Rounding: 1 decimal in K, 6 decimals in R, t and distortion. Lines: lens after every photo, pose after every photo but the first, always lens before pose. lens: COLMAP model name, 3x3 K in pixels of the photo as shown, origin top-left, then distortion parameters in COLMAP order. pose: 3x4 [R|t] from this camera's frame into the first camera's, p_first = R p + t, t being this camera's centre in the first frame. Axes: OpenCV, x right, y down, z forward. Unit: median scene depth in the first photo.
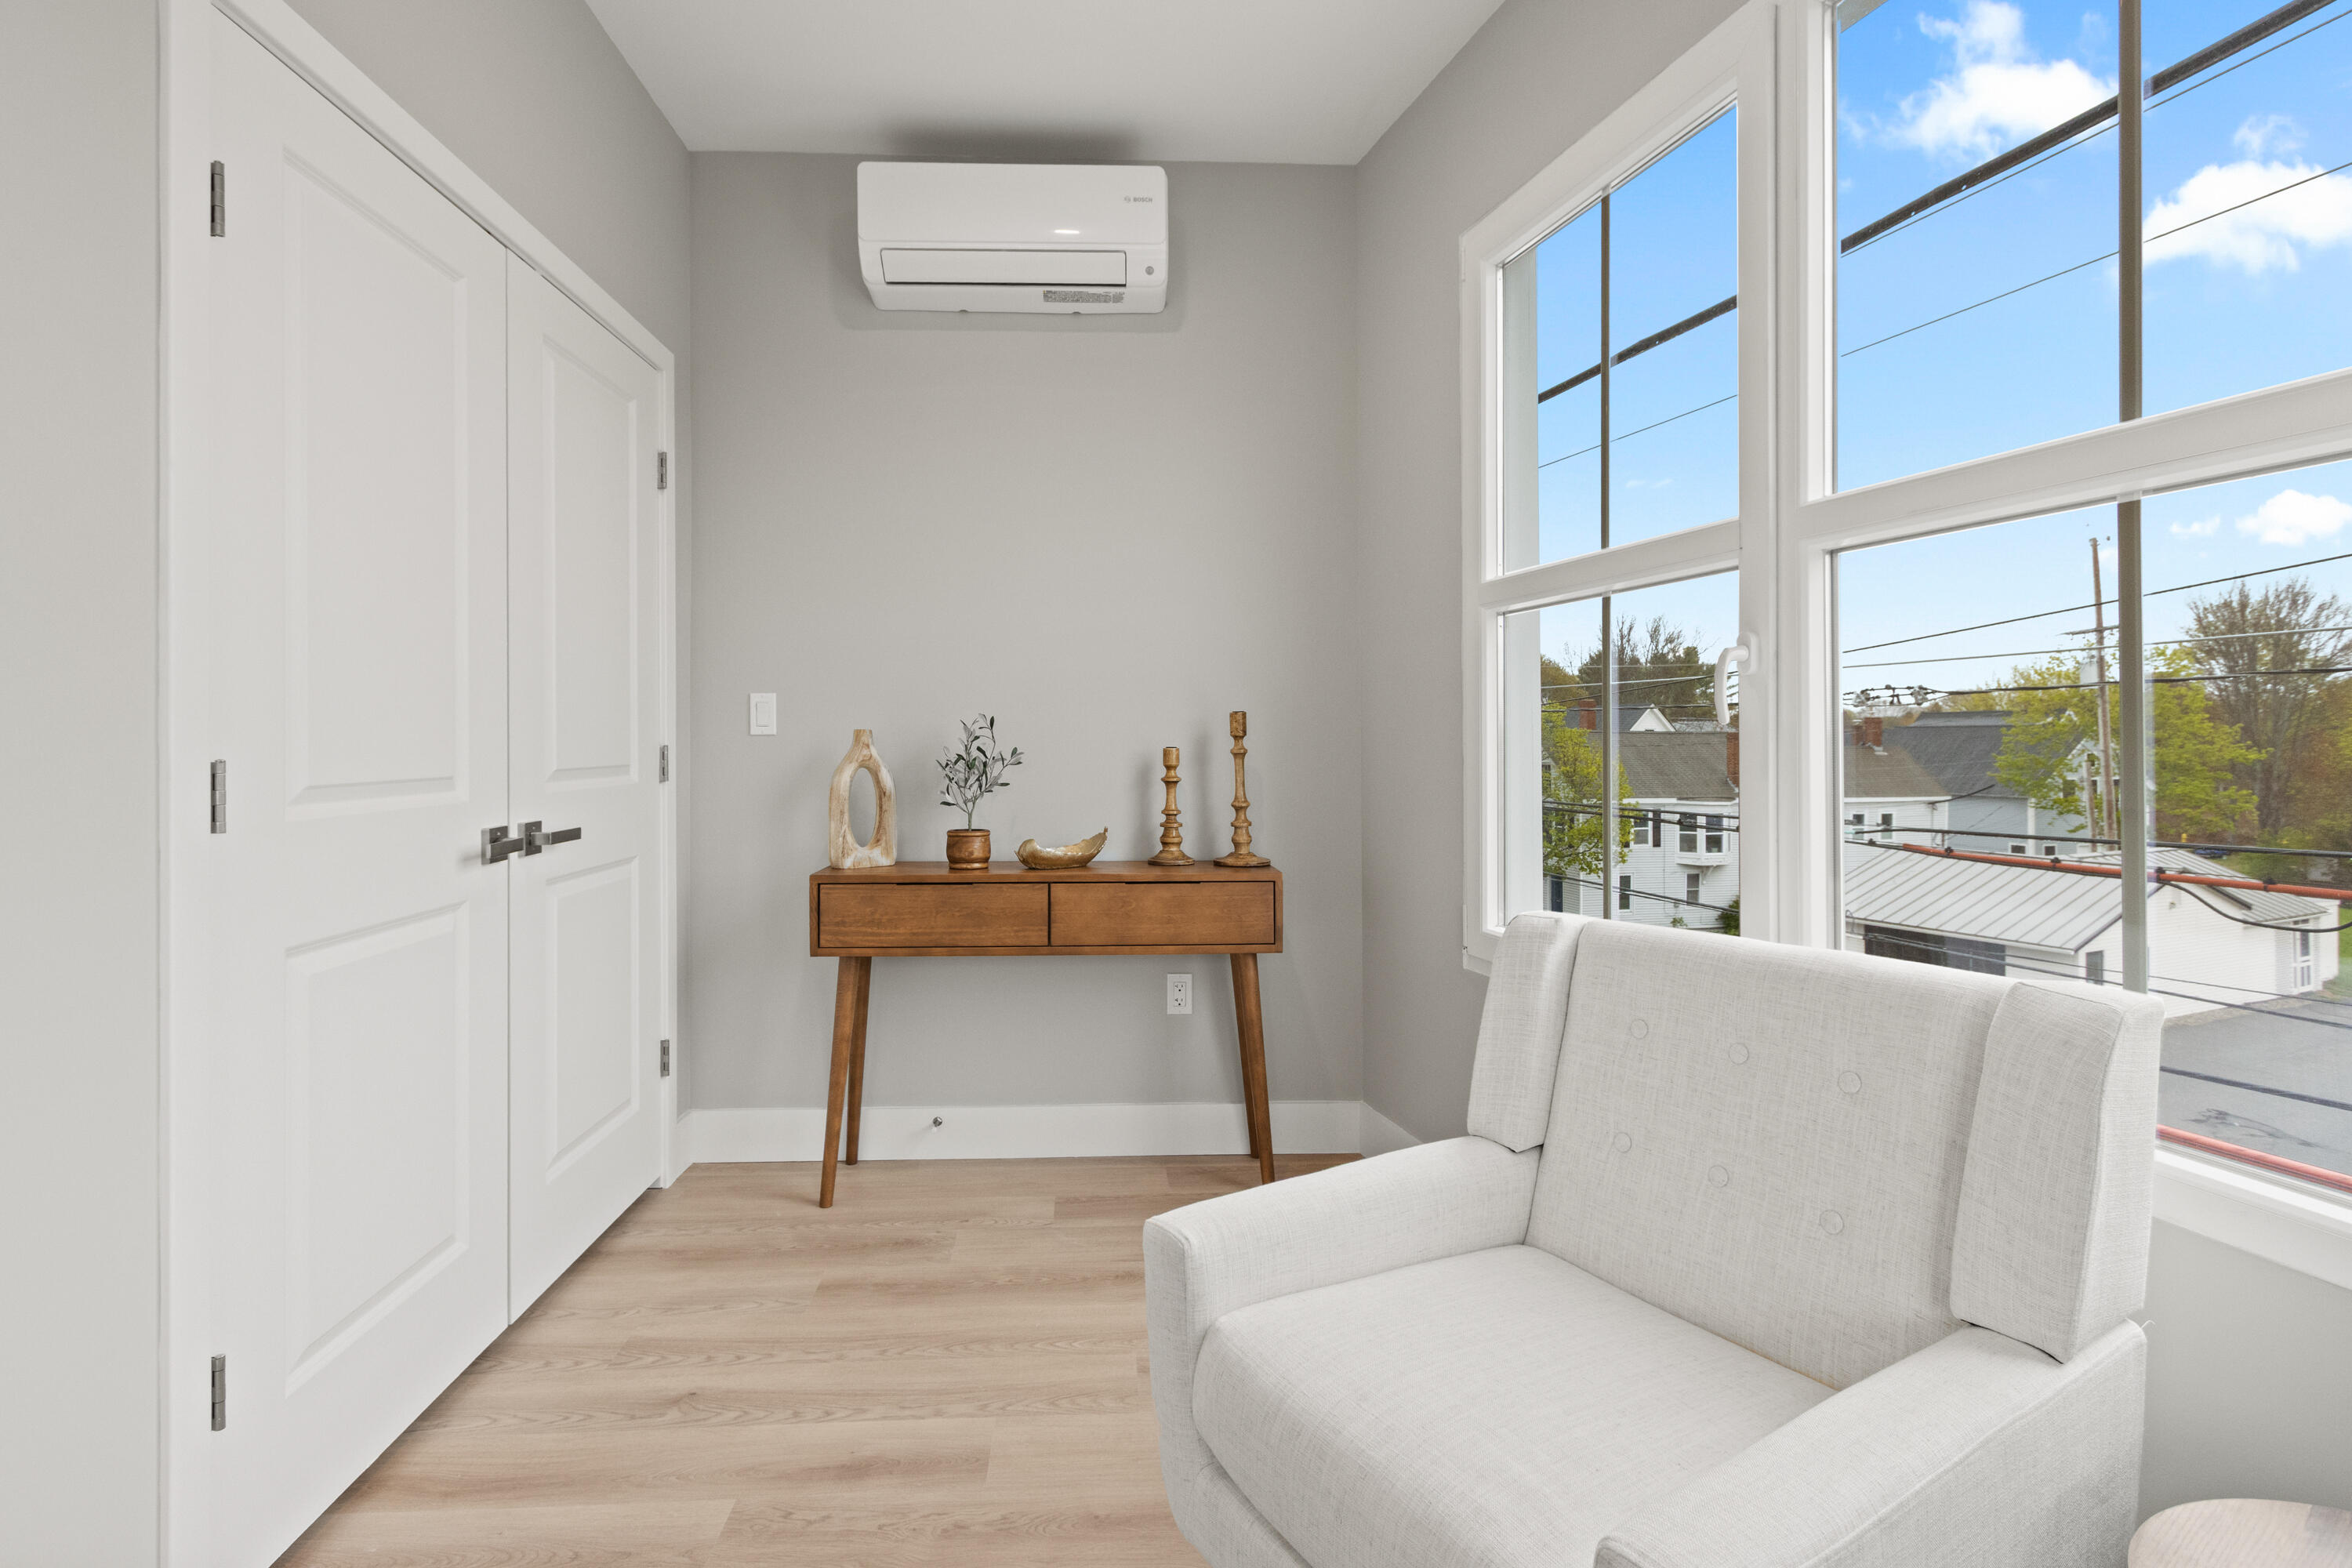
lens RADIAL K [[1134.8, 0, 1161.4], [0, 1134.8, 740.9], [0, 0, 1]] dist [0.004059, -0.001388]
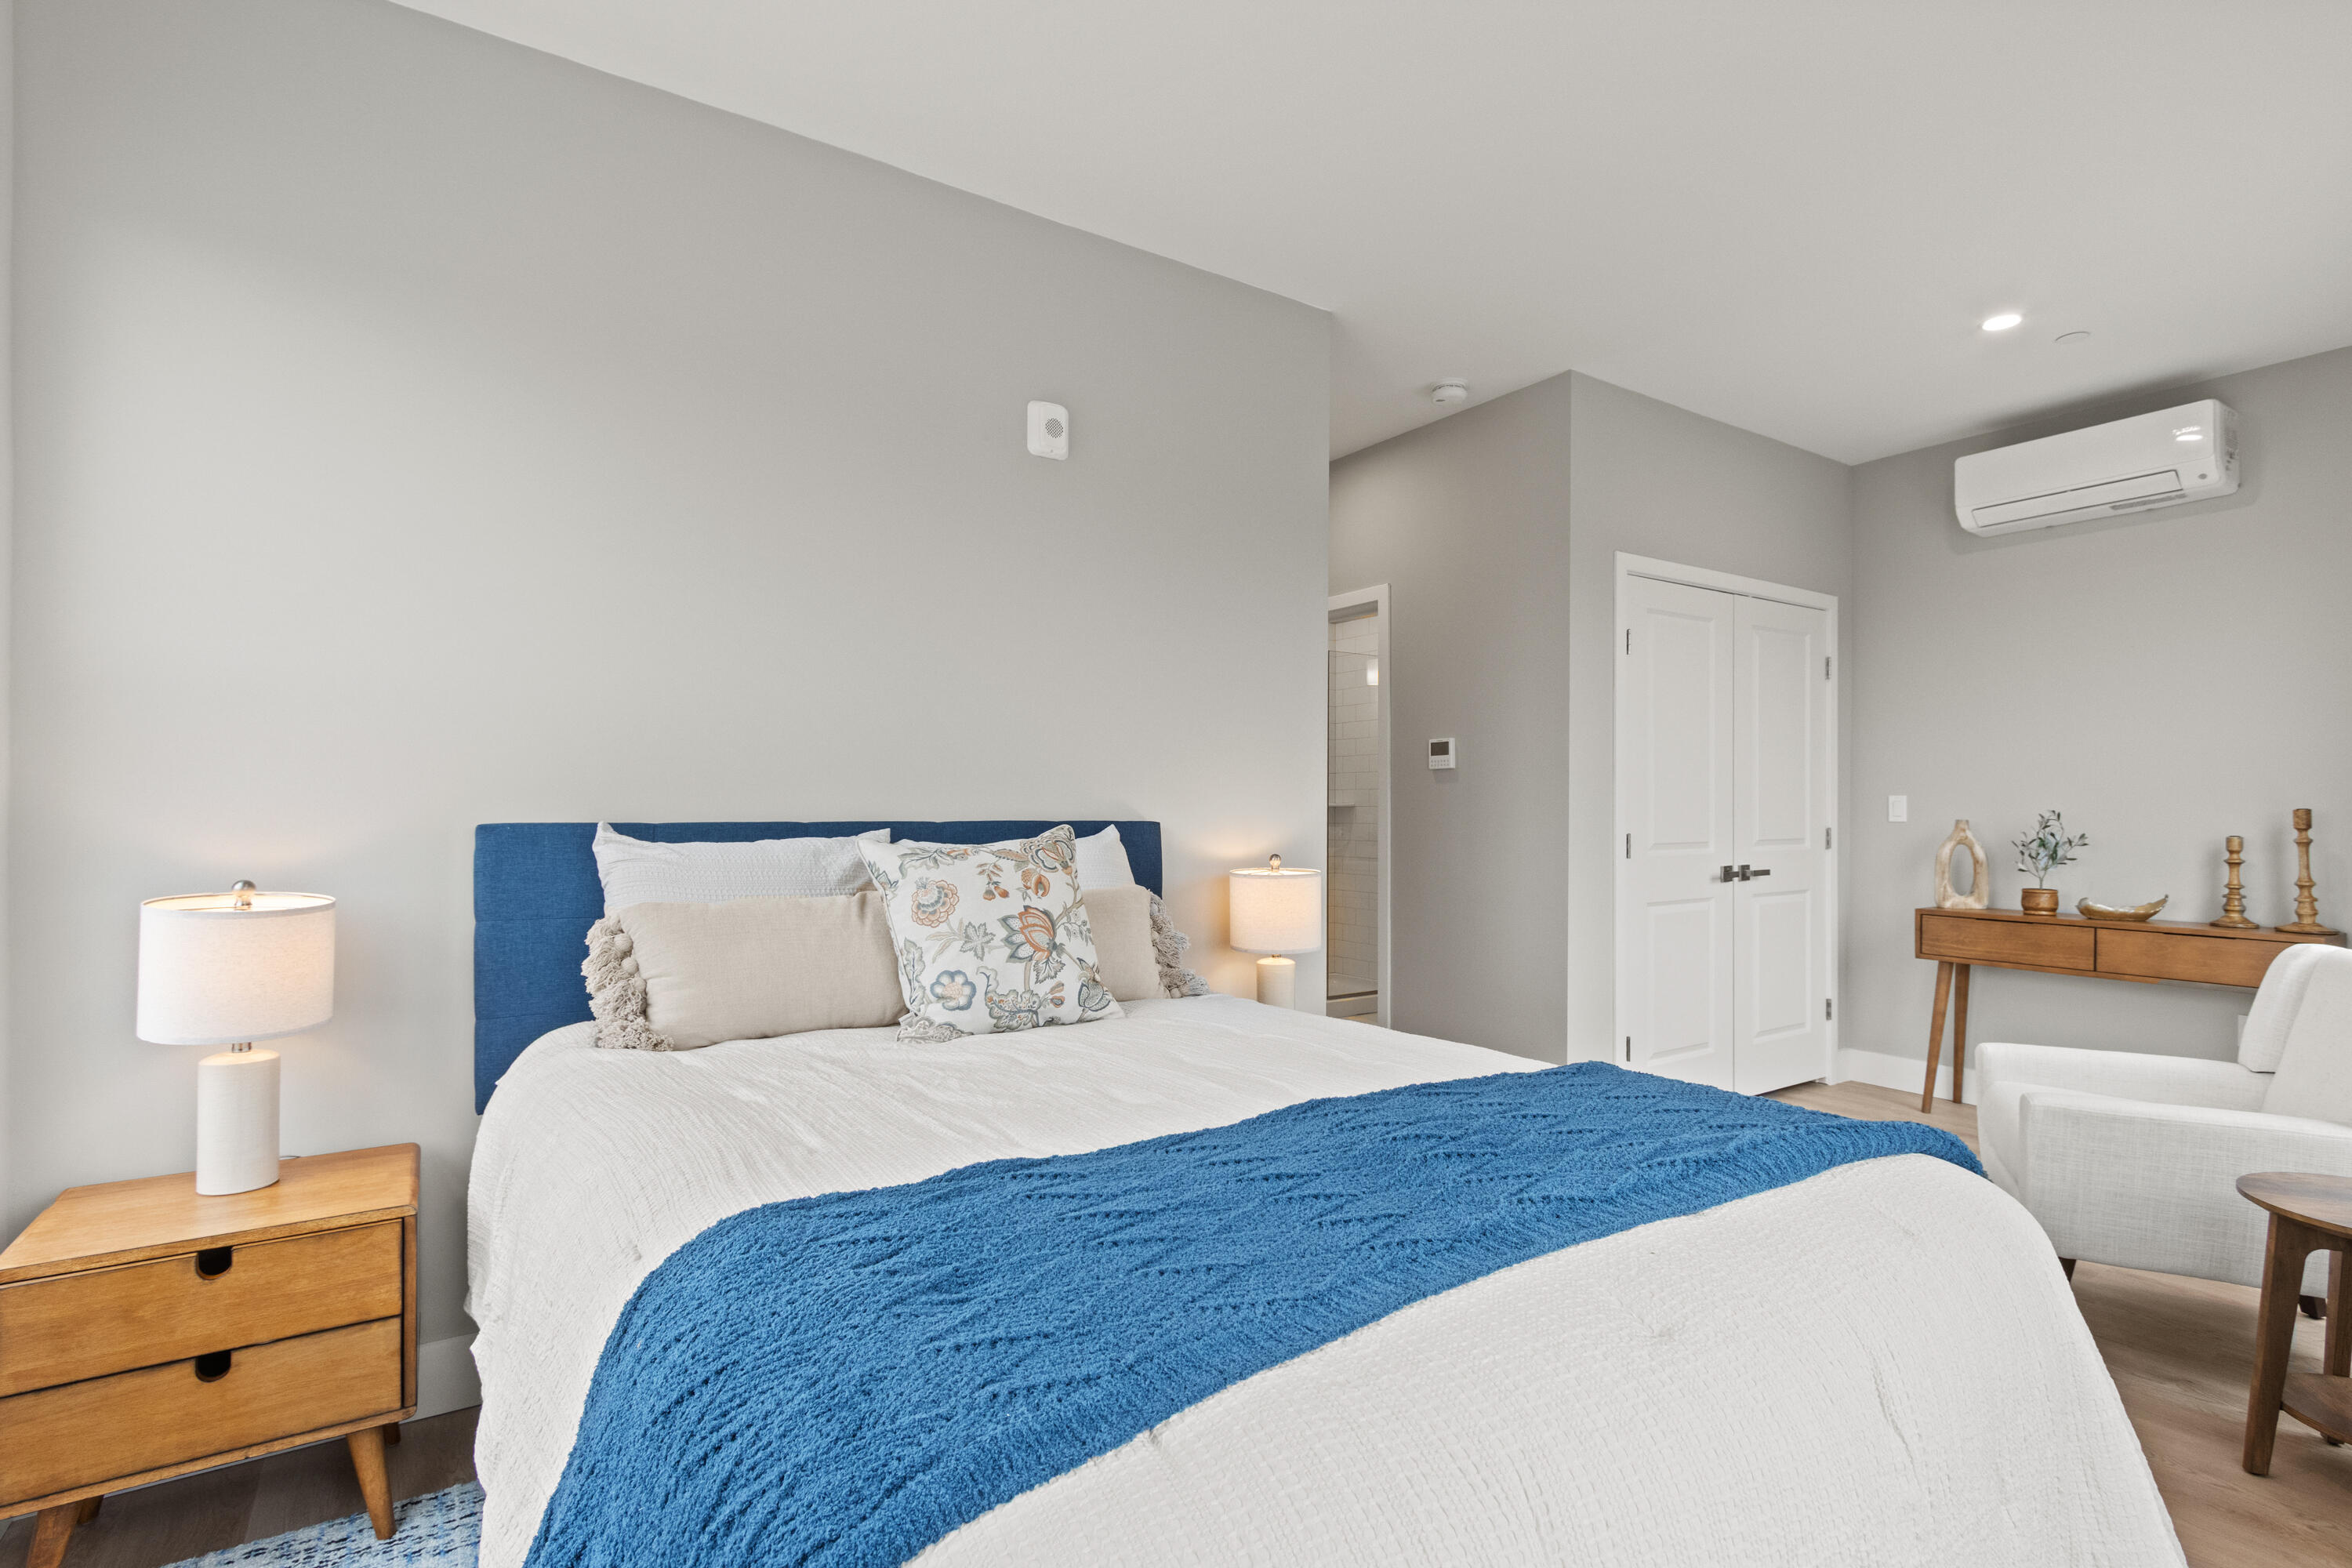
lens RADIAL K [[1134.8, 0, 1174.3], [0, 1134.8, 796.2], [0, 0, 1]] dist [0.004059, -0.001388]
pose [[0.518722, -0.004403, -0.854931, 0.508355], [-0.005493, 0.999949, -0.008483, -0.023011], [0.854925, 0.009096, 0.518672, -0.725410]]
